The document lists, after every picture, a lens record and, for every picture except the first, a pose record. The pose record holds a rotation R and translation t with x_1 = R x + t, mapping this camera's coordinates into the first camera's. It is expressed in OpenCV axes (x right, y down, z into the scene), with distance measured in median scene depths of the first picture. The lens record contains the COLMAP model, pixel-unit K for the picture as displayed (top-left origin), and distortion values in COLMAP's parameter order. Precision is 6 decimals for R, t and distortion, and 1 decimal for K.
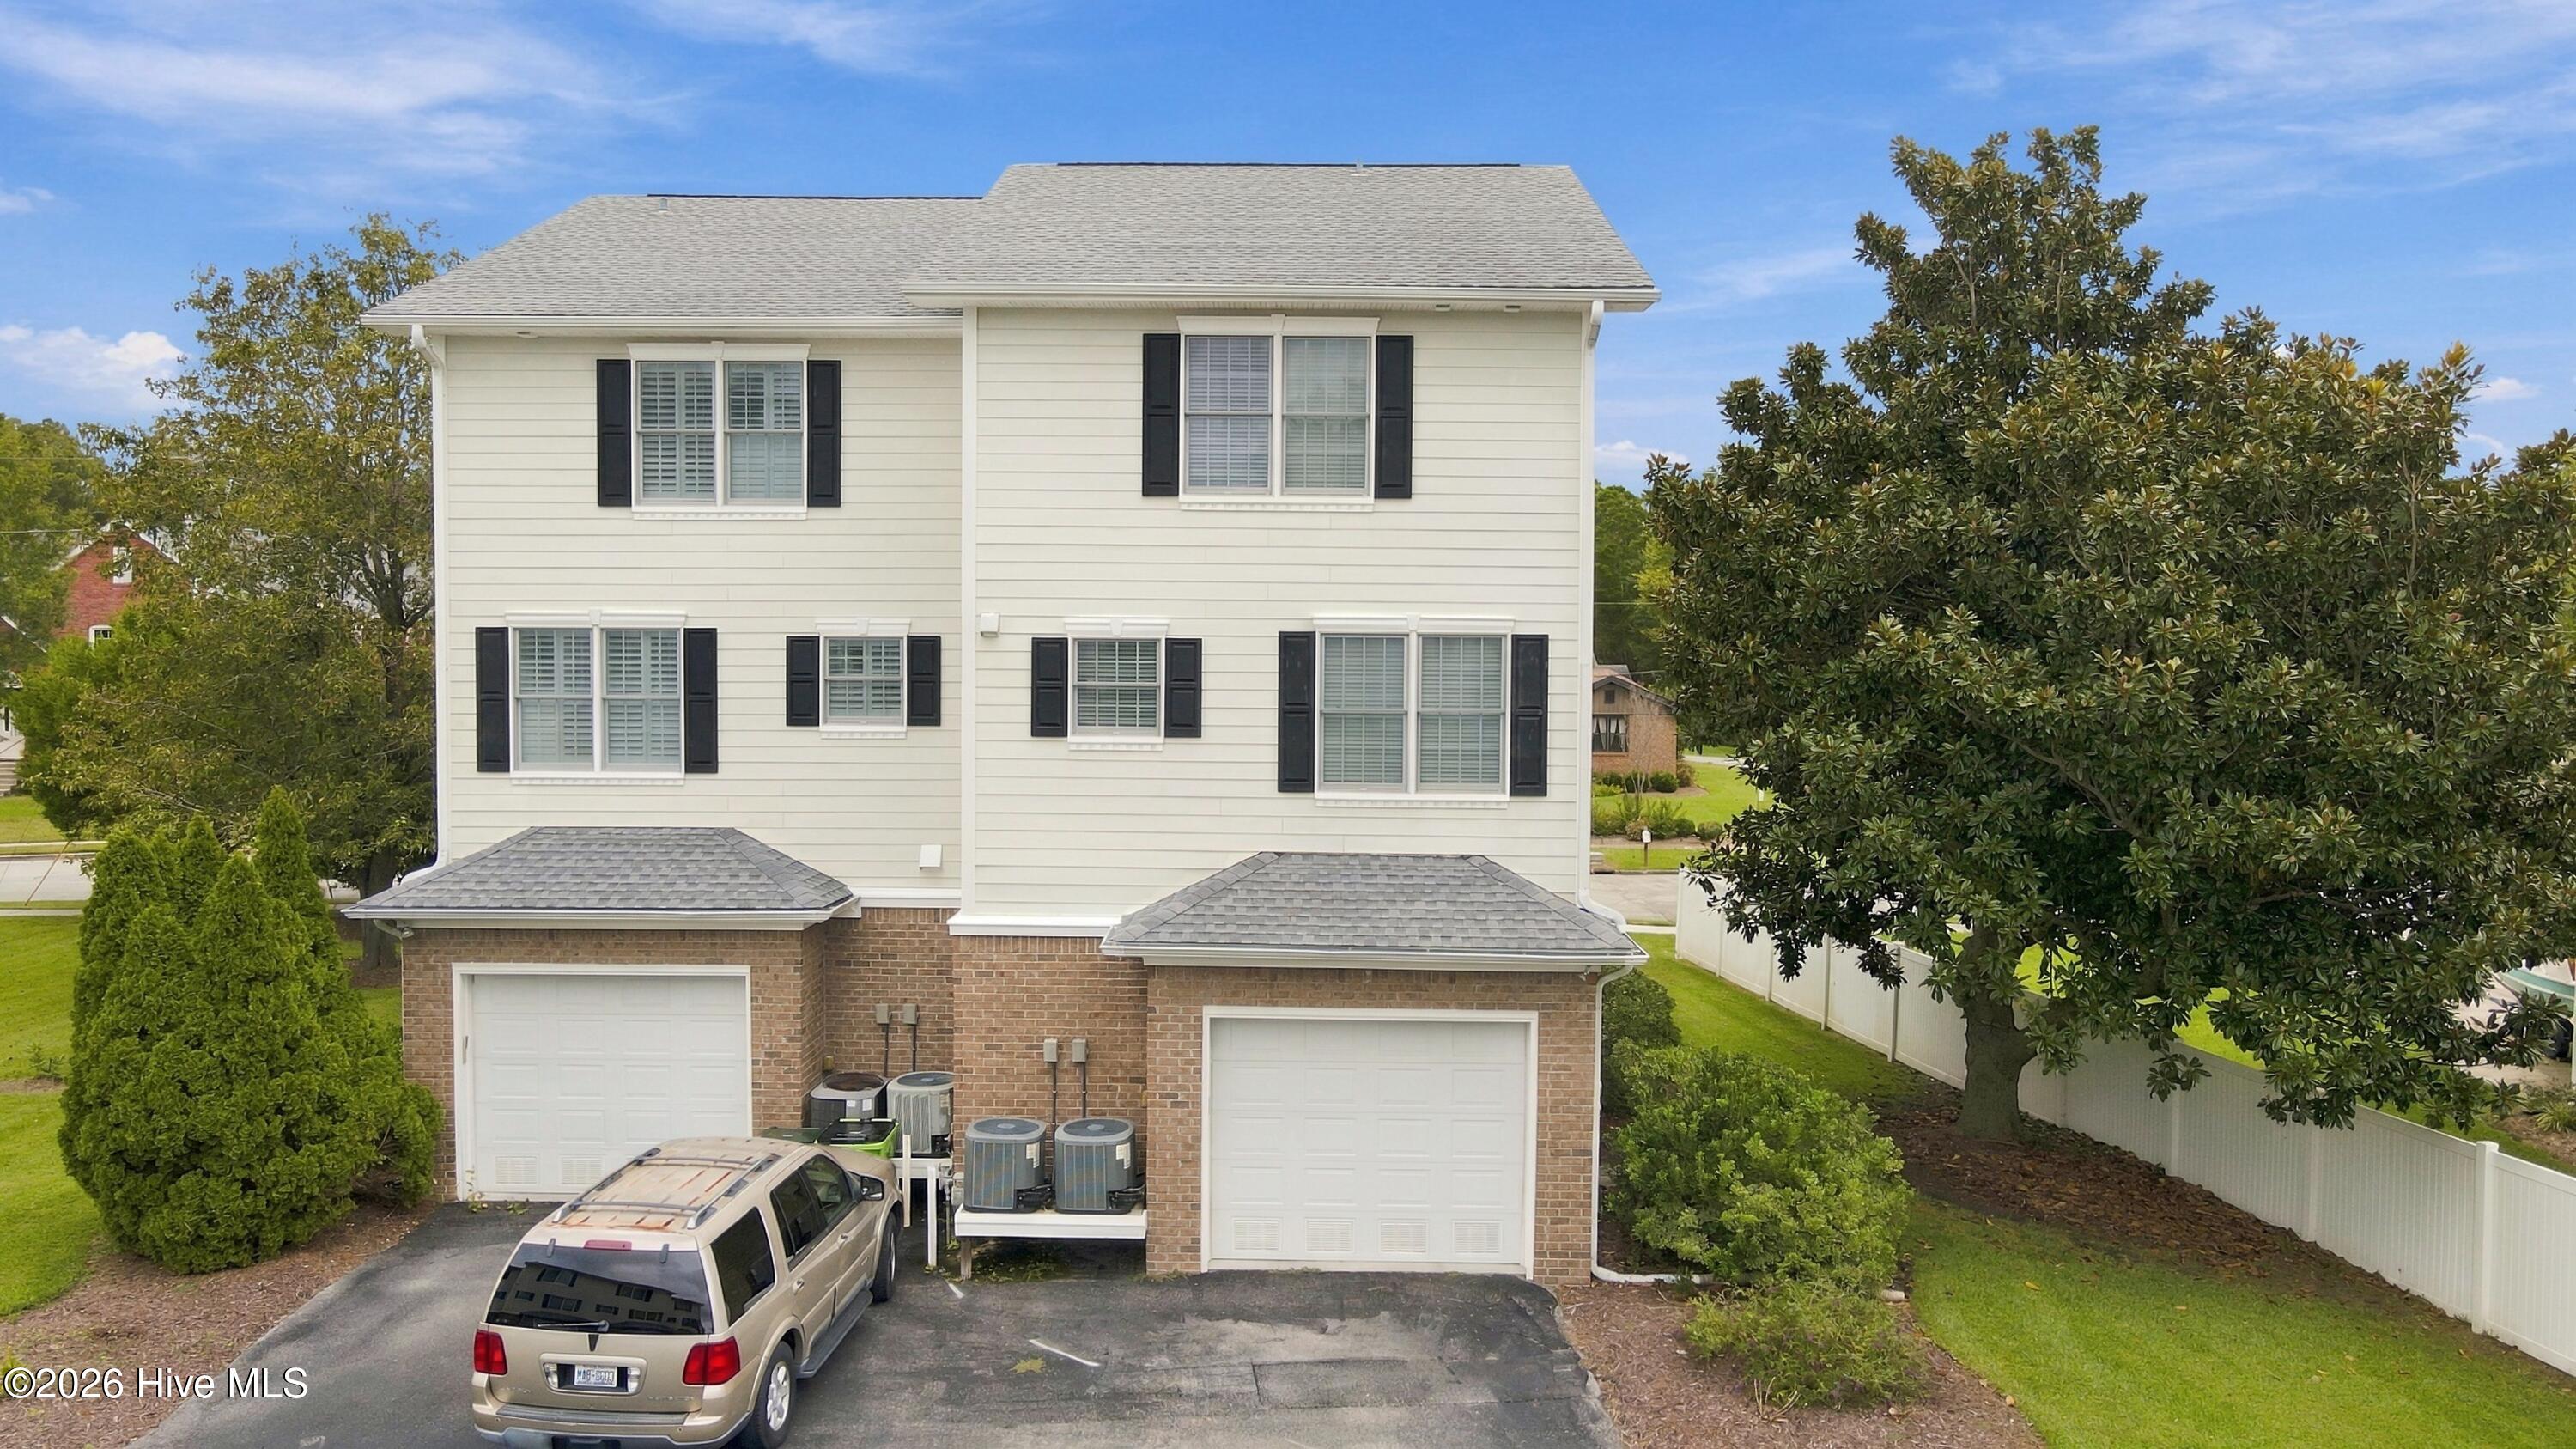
lens RADIAL K [[1881.0, 0, 1248.3], [0, 1881.0, 714.4], [0, 0, 1]] dist [0.008122, 0.004276]
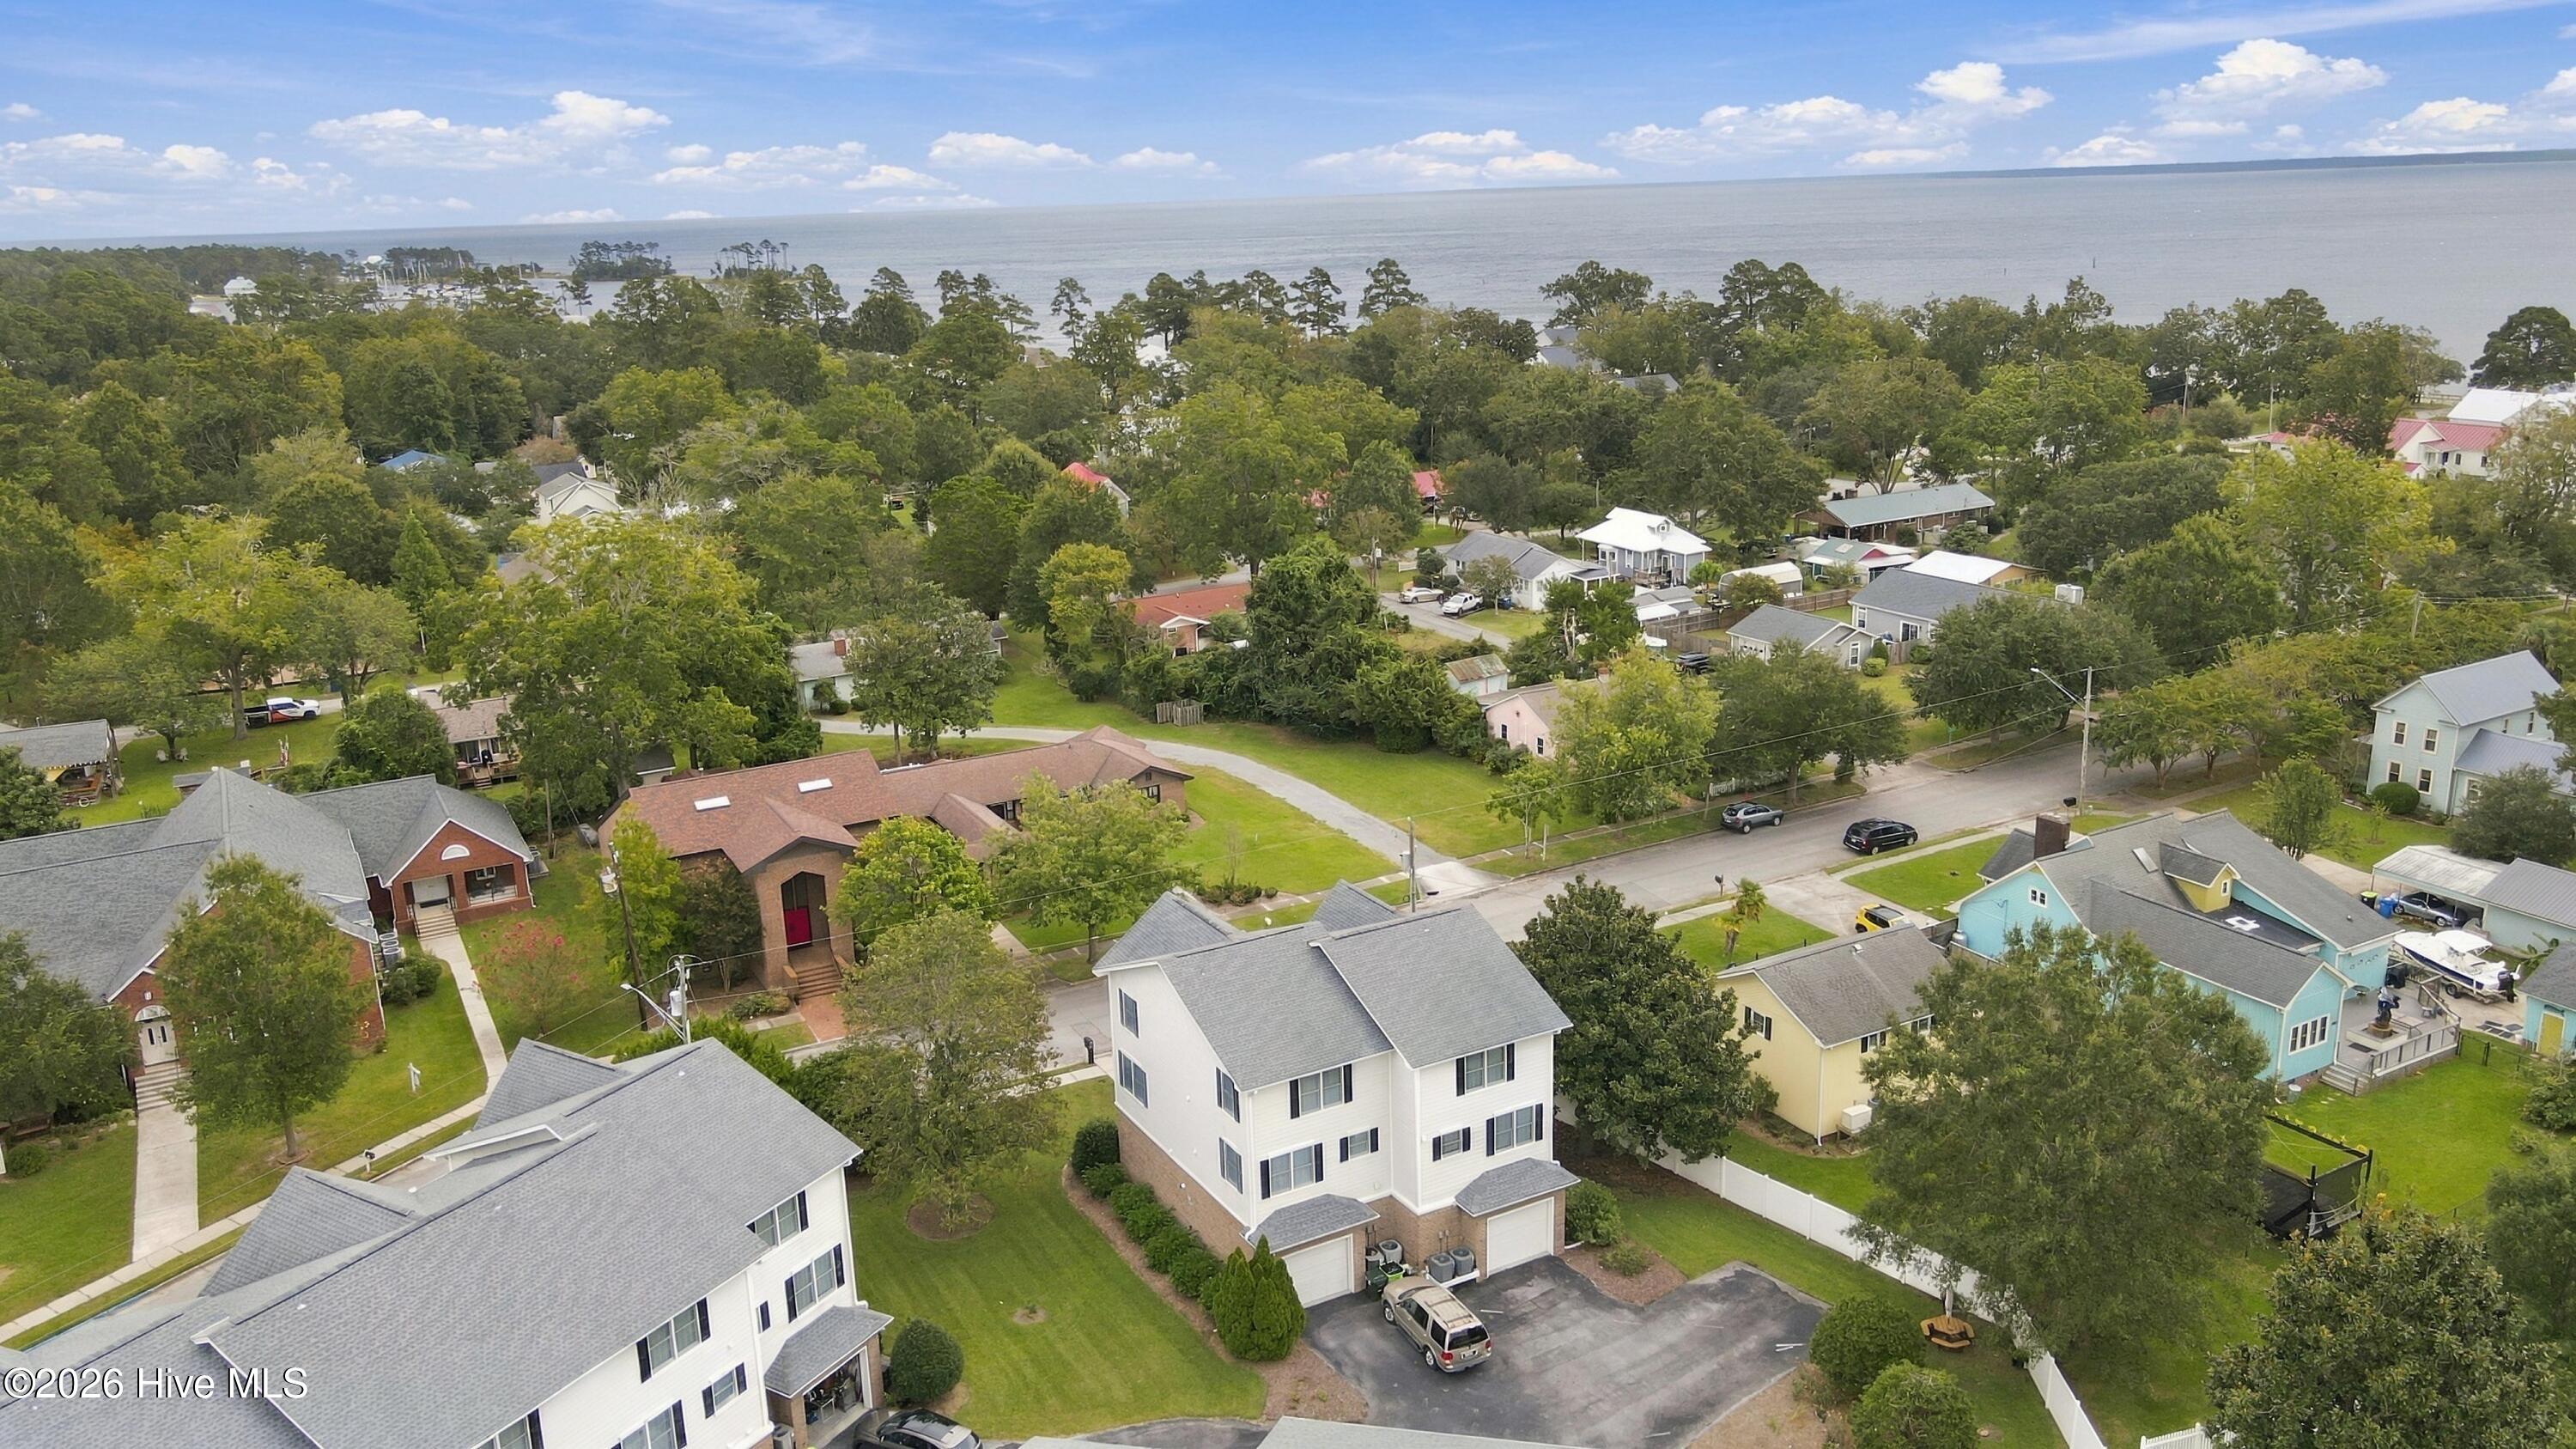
lens RADIAL K [[1899.8, 0, 1268.9], [0, 1899.8, 735.8], [0, 0, 1]] dist [0.005480, 0.009704]
pose [[0.859369, -0.177460, 0.479576, -2.082330], [0.062908, 0.967416, 0.245252, -1.776112], [-0.507472, -0.180593, 0.842531, -1.896369]]
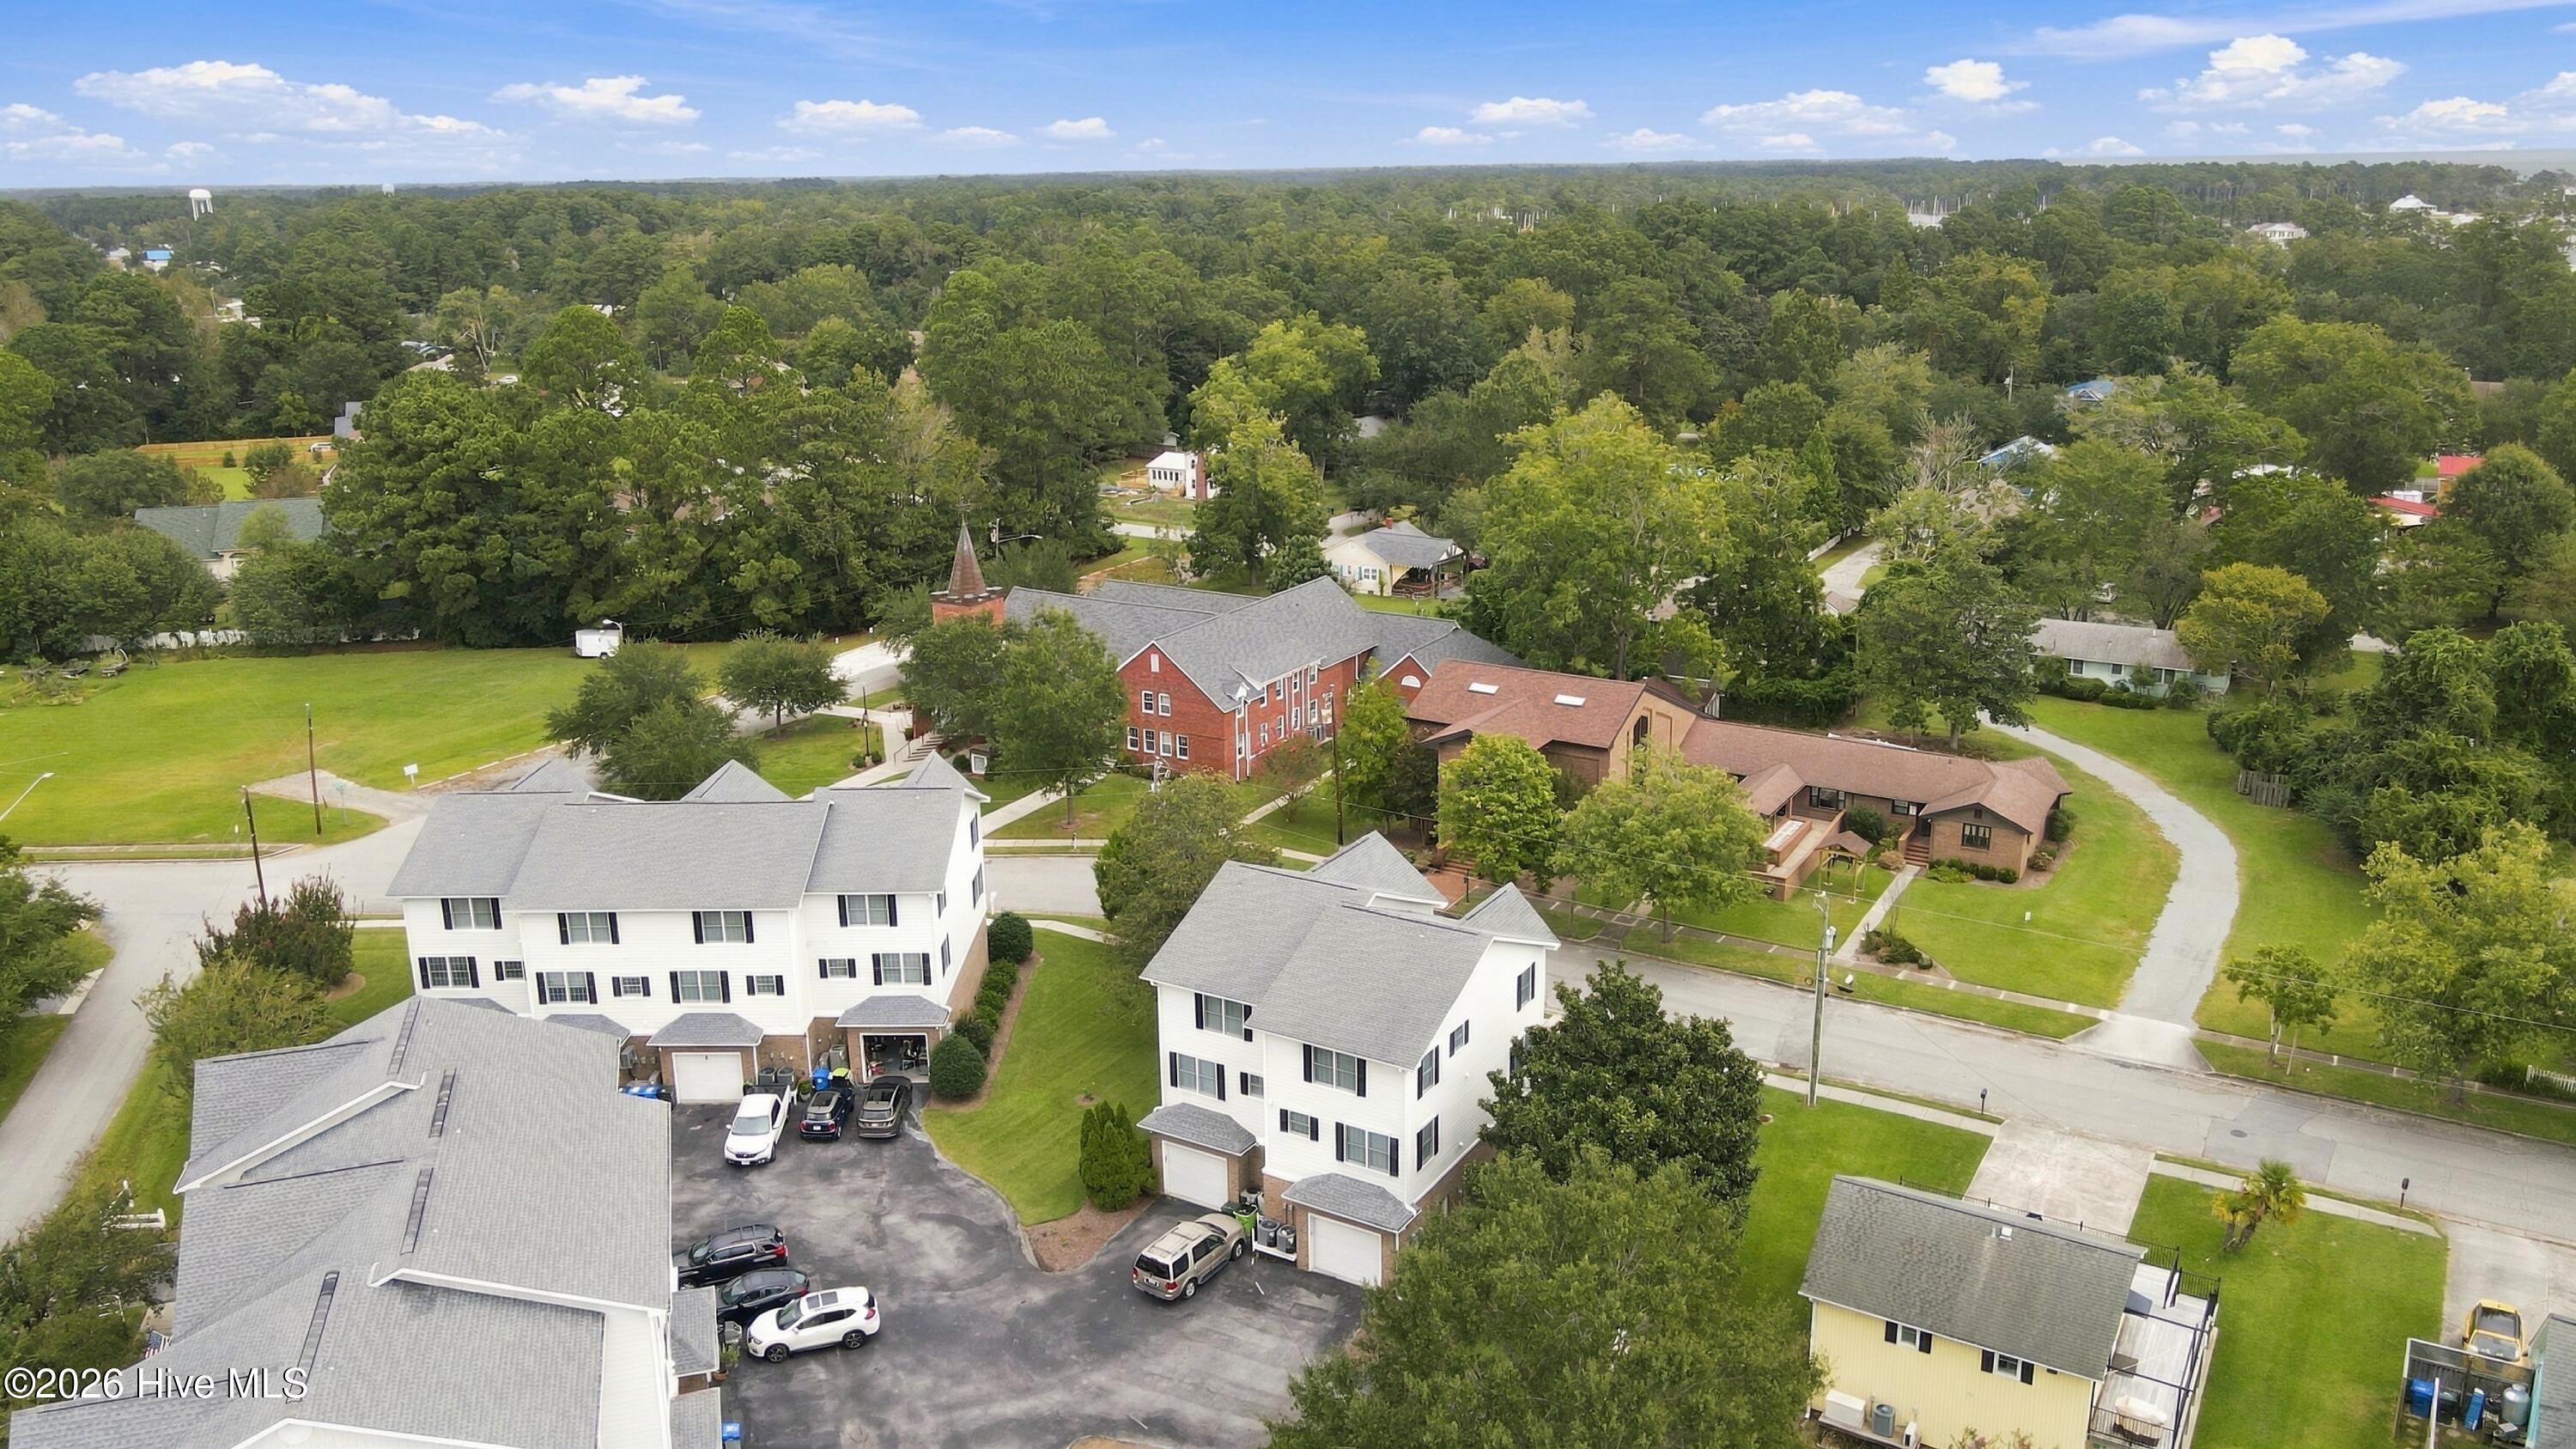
lens RADIAL K [[1899.8, 0, 1268.9], [0, 1899.8, 735.8], [0, 0, 1]] dist [0.005480, 0.009704]
pose [[0.865198, 0.122055, -0.486348, 1.665223], [0.003663, 0.968358, 0.249537, -1.749919], [0.501417, -0.217680, 0.837375, -2.103320]]
